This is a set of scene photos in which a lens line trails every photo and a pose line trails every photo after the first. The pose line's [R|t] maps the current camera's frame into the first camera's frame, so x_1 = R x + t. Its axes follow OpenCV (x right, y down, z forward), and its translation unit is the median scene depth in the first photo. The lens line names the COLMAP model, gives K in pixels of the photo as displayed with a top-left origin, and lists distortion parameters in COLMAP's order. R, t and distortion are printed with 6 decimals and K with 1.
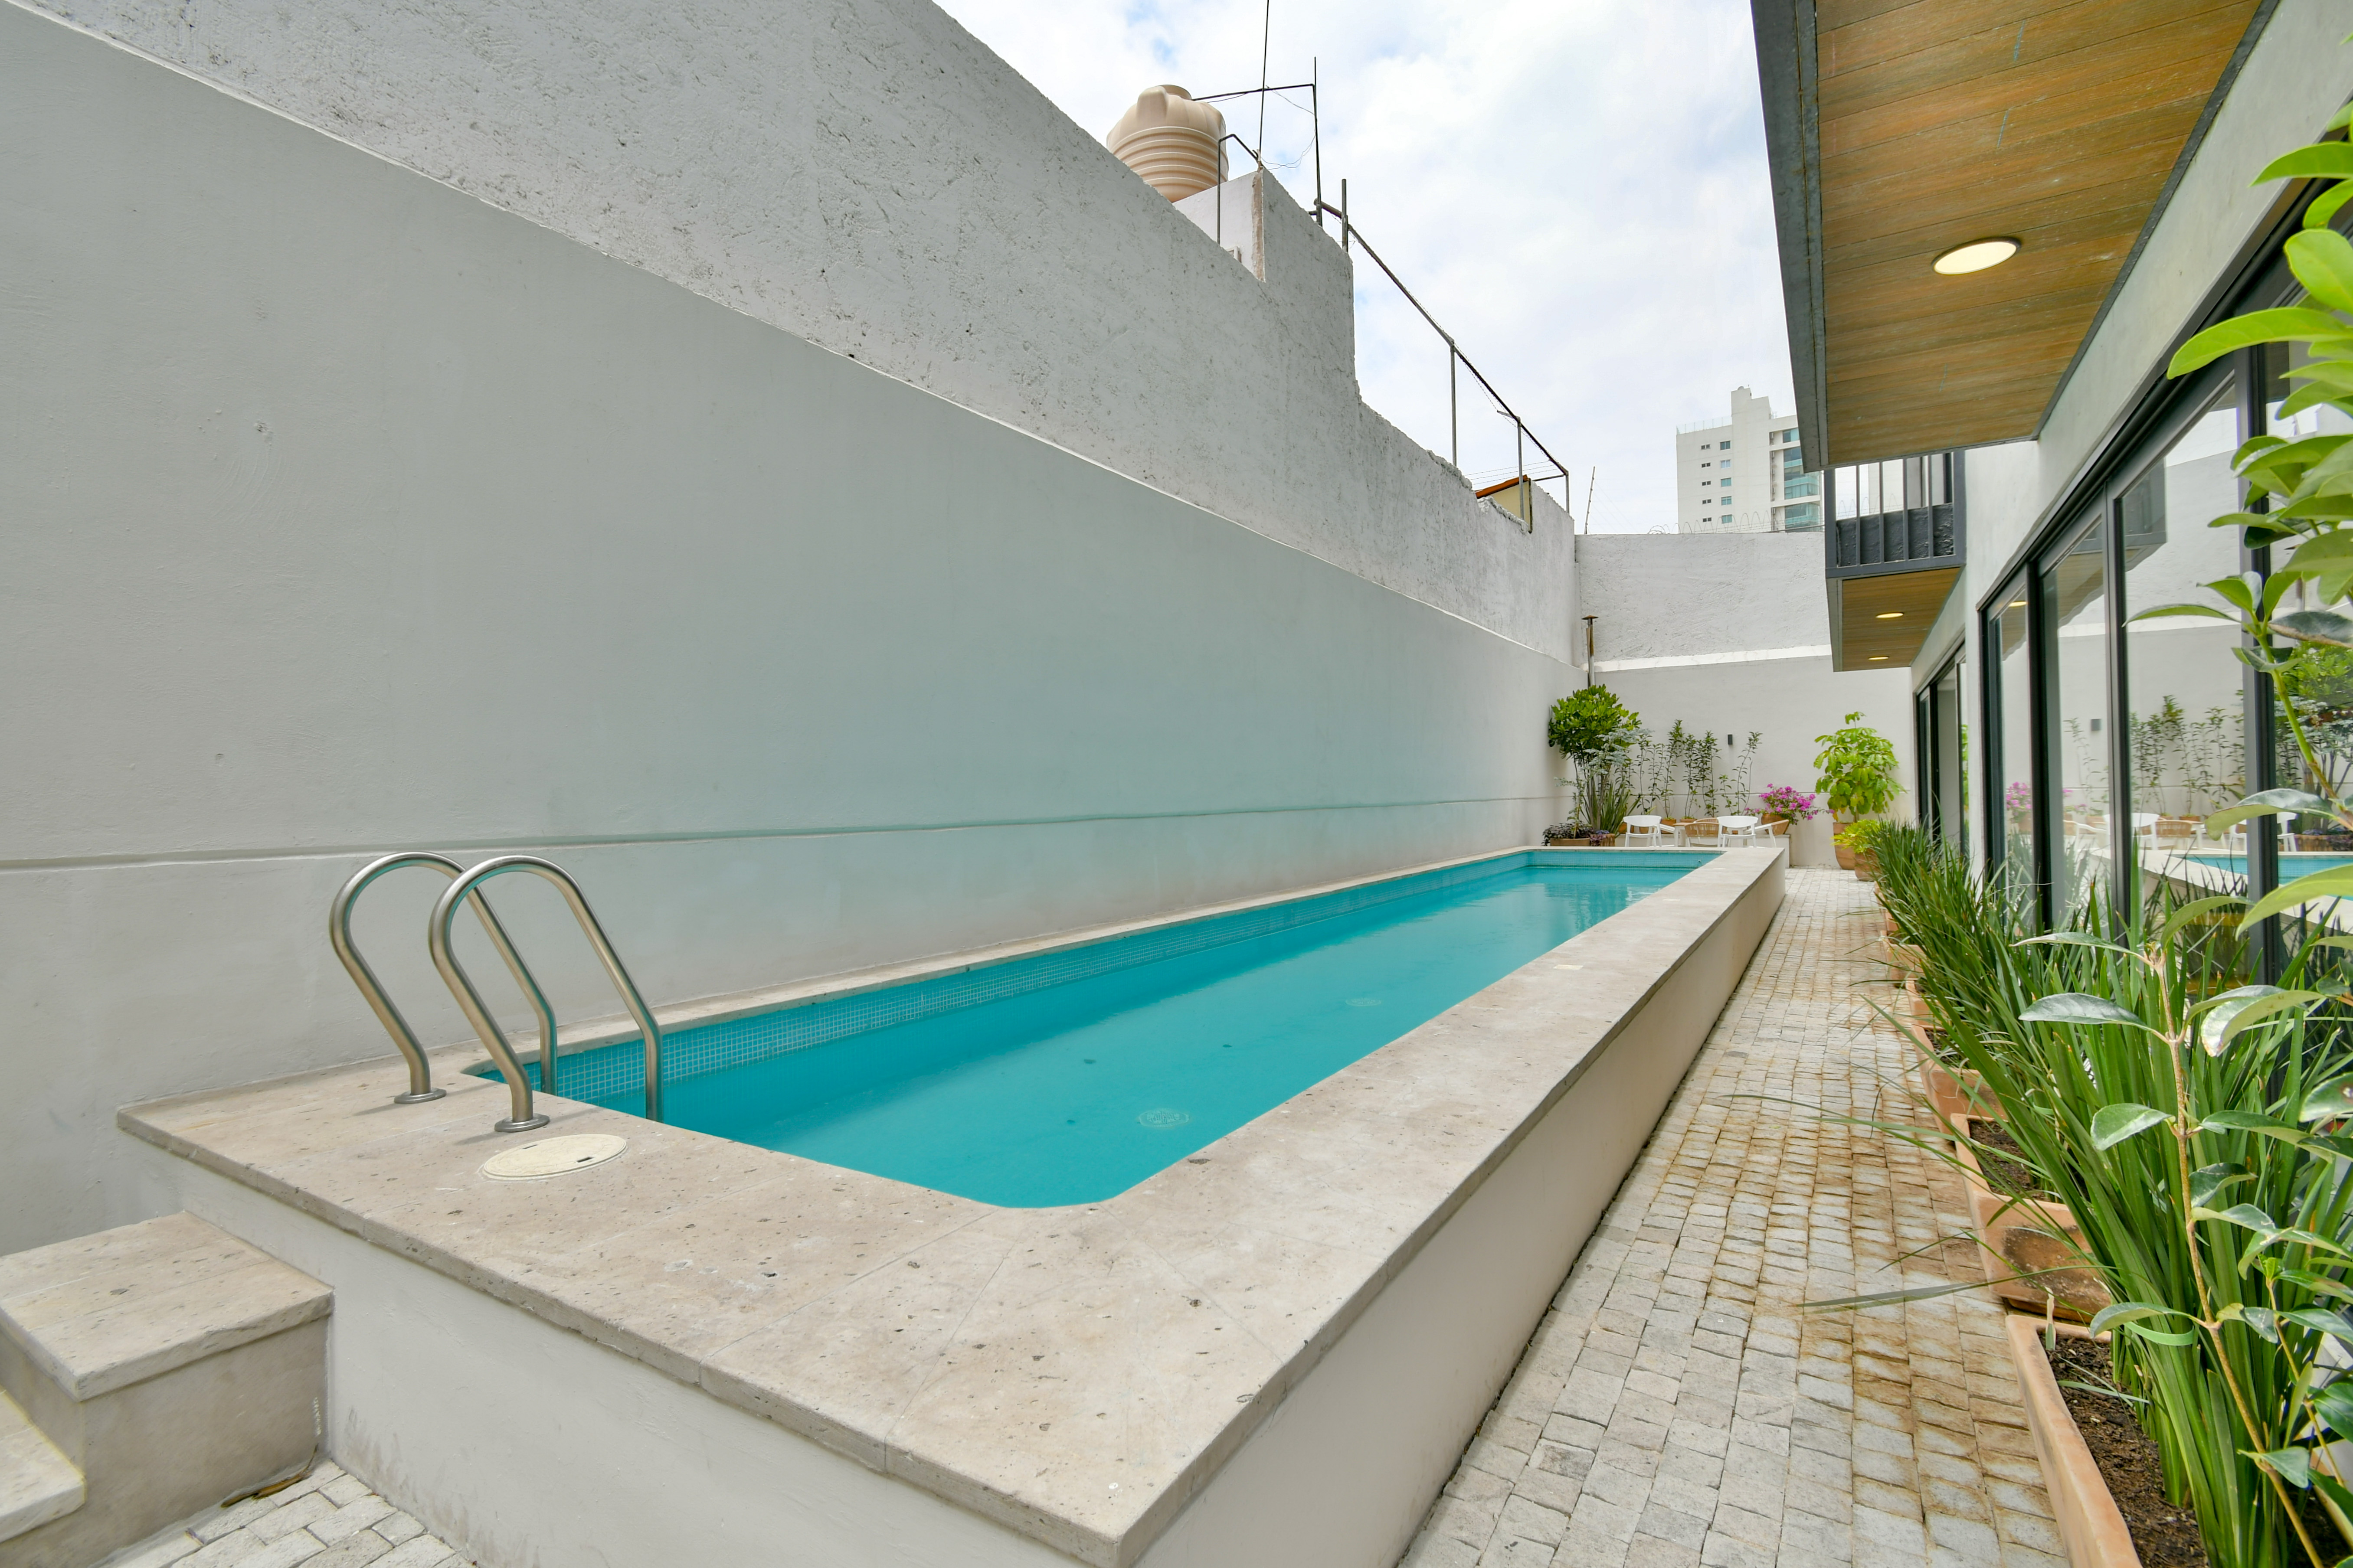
lens RADIAL K [[1068.8, 0, 1175.2], [0, 1068.8, 785.5], [0, 0, 1]] dist [0.010853, -0.004141]
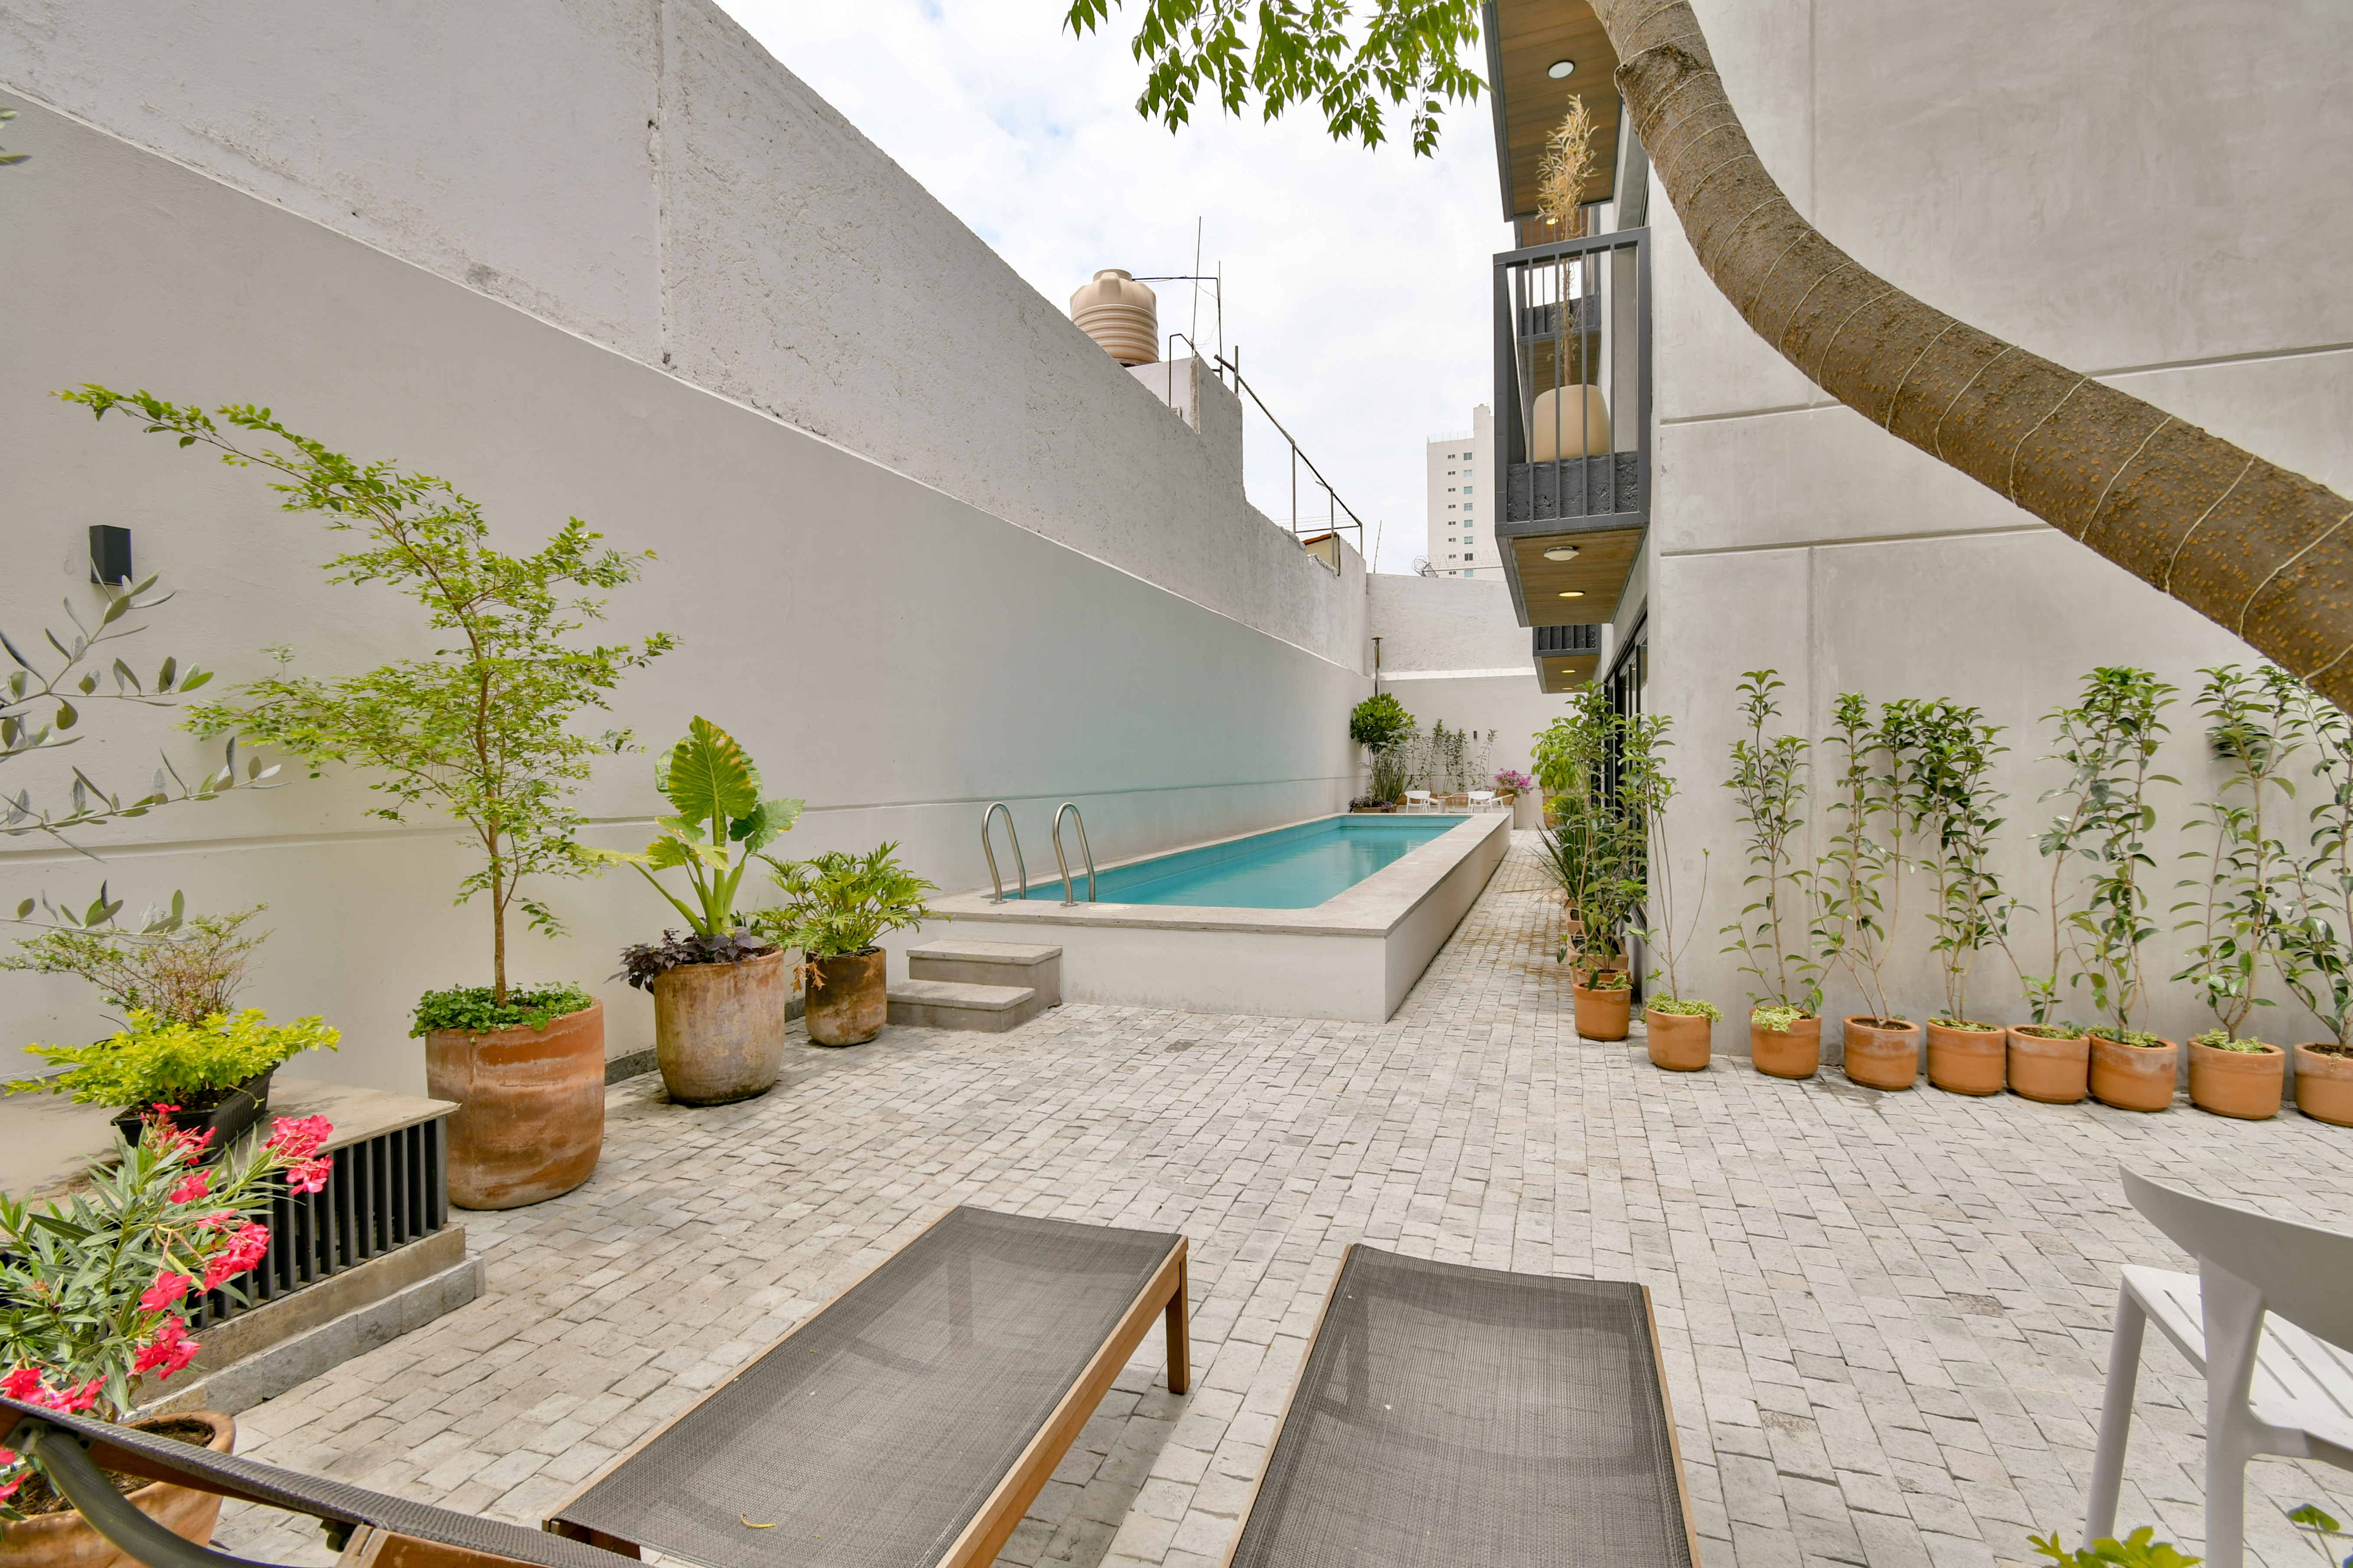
lens RADIAL K [[1068.8, 0, 1174.8], [0, 1068.8, 786.2], [0, 0, 1]] dist [0.010853, -0.004141]
pose [[0.977803, 0.003349, 0.209499, -0.182228], [-0.008209, 0.999717, 0.022332, -0.007023], [-0.209365, -0.023556, 0.977554, -0.325384]]
